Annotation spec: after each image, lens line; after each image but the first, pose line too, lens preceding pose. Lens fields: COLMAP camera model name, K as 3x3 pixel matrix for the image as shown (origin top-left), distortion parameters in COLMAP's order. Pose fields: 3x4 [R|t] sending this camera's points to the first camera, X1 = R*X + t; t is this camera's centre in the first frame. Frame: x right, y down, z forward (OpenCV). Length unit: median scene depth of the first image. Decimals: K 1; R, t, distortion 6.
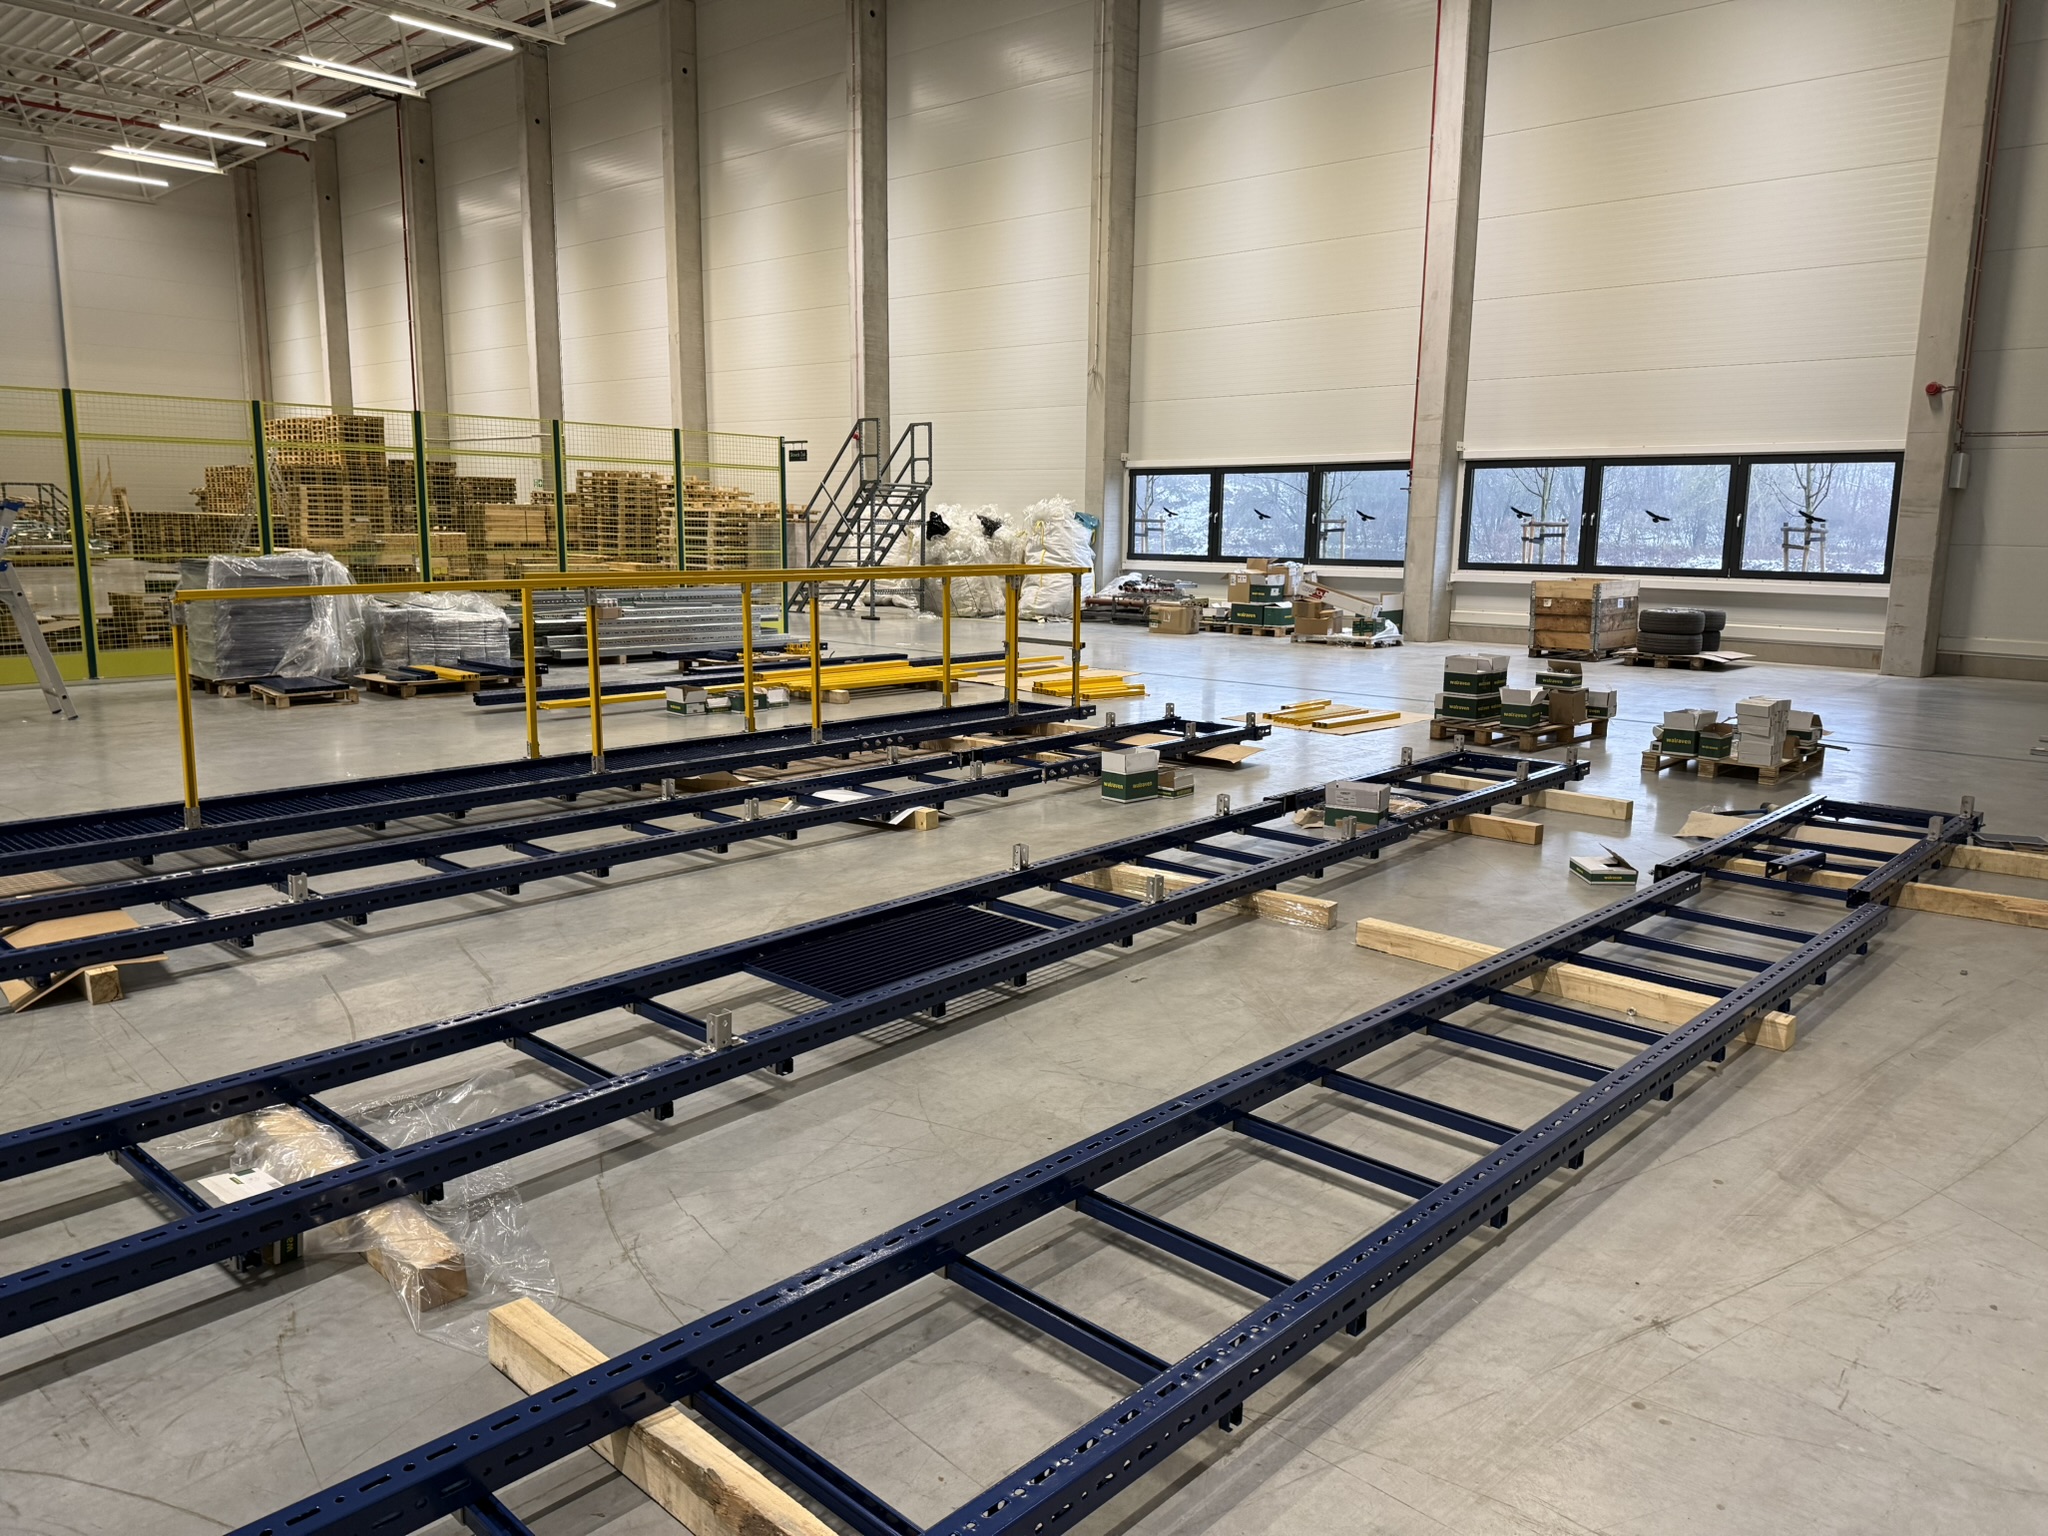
lens RADIAL K [[1435.8, 0, 1024.4], [0, 1435.8, 767.3], [0, 0, 1]] dist [0.037046, -0.034998]
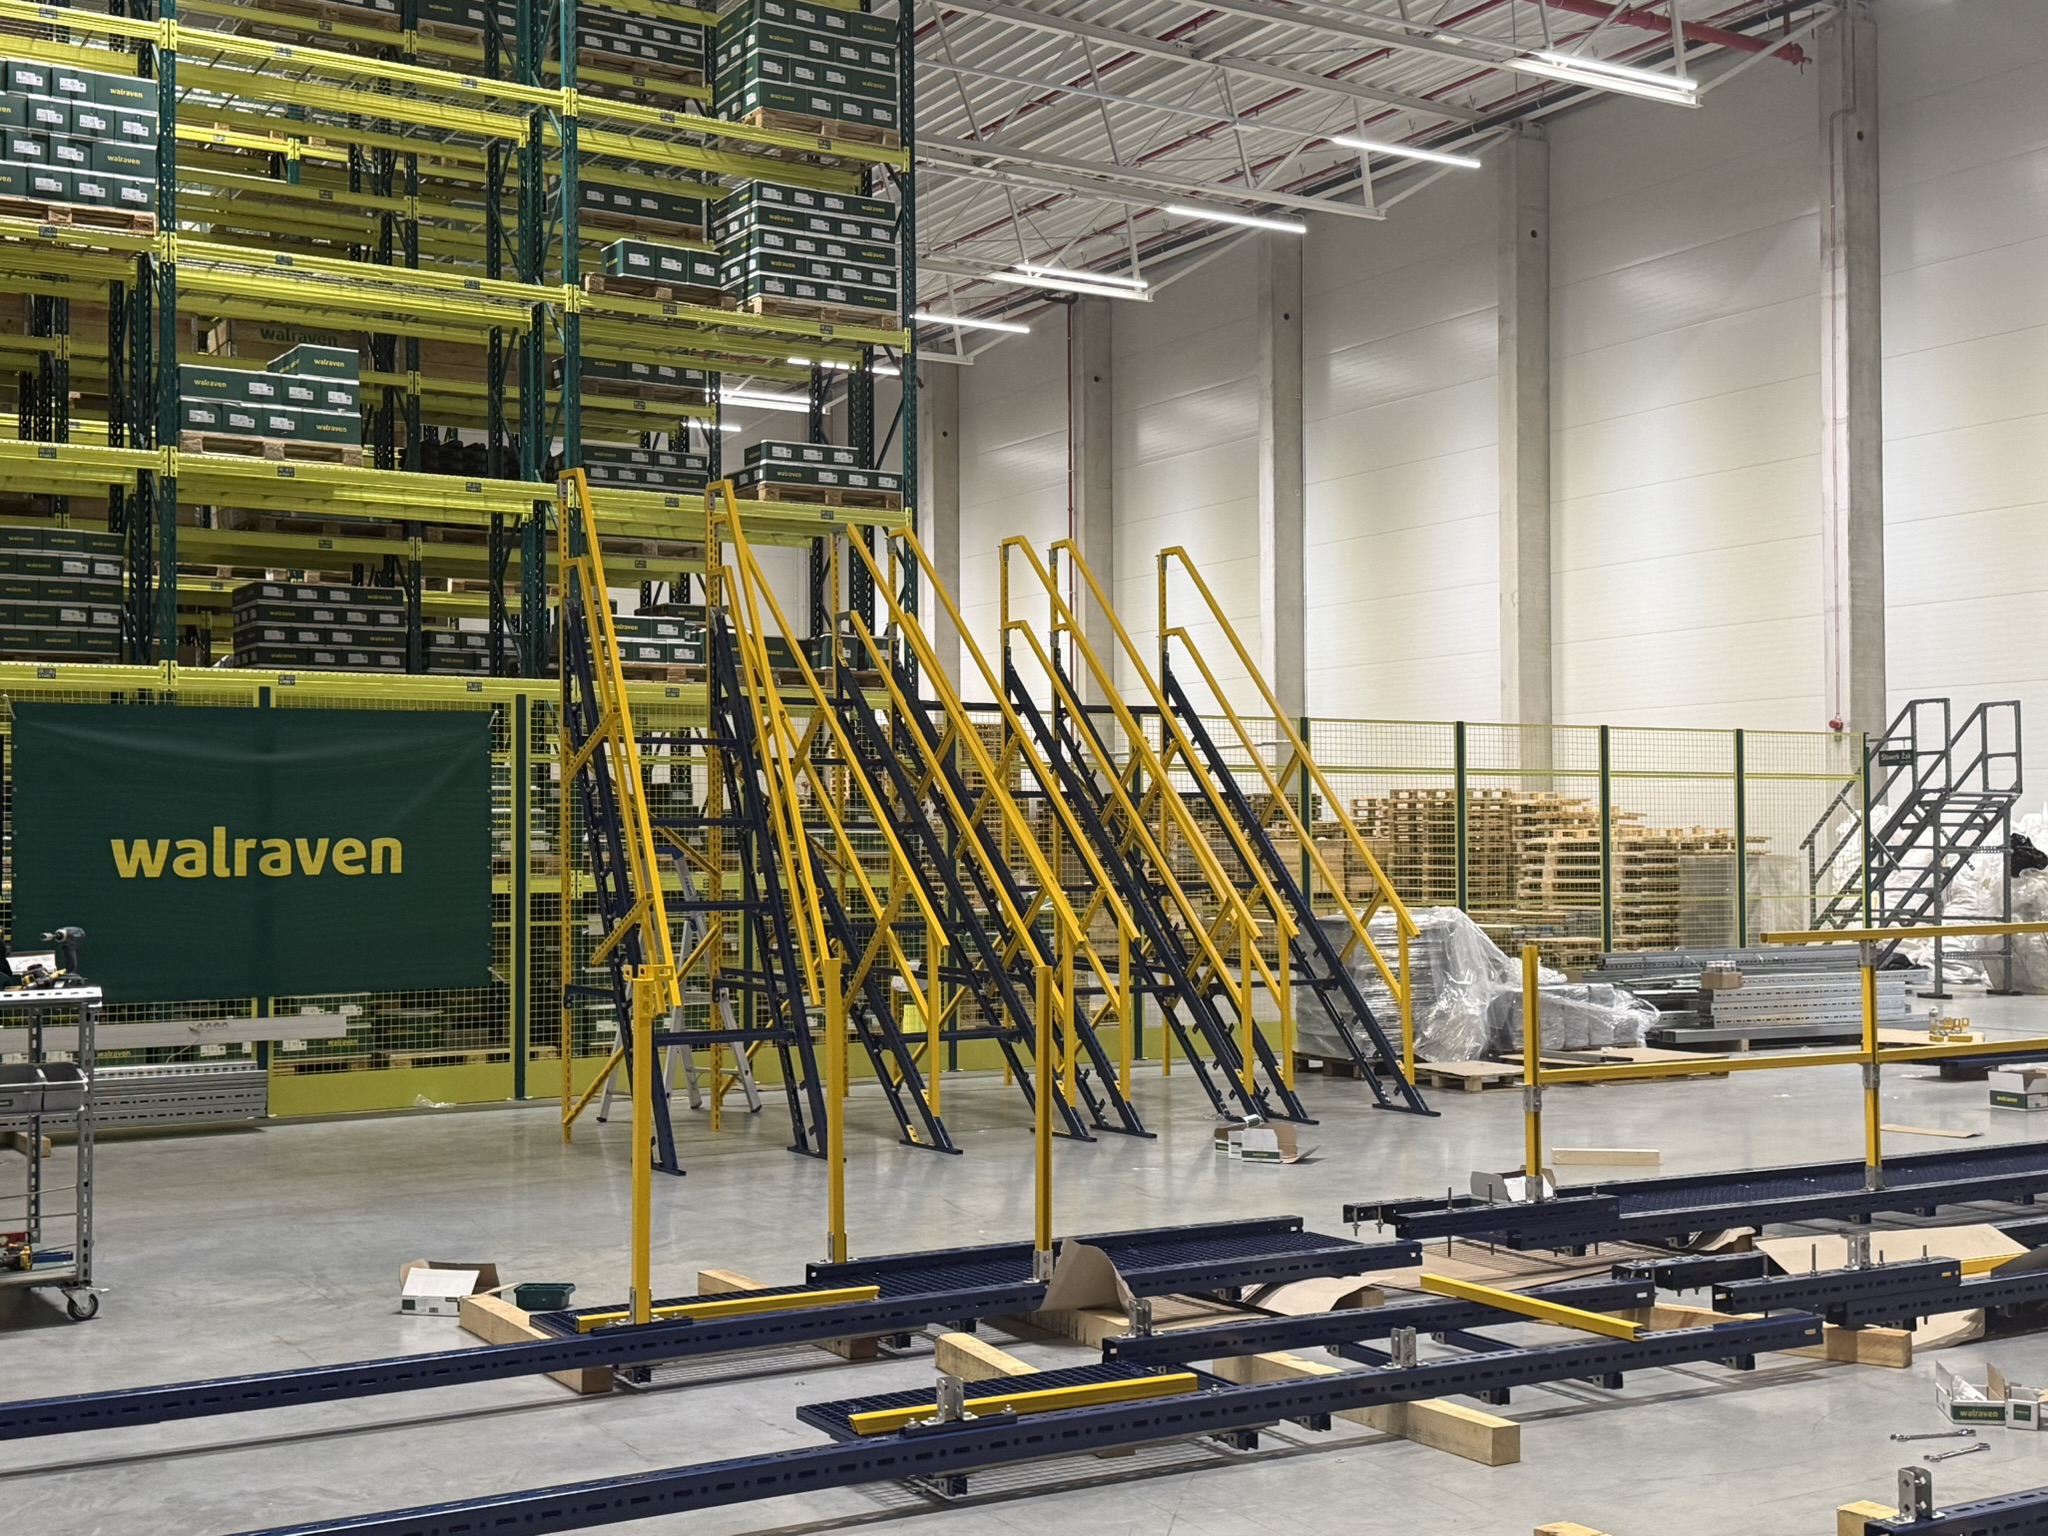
lens RADIAL K [[2416.4, 0, 1040.3], [0, 2416.4, 805.4], [0, 0, 1]] dist [0.070134, 0.000000]
pose [[0.963521, -0.027153, -0.266252, -0.199620], [-0.024365, 0.981809, -0.188300, 0.031106], [0.266521, 0.187918, 0.945332, -0.177999]]
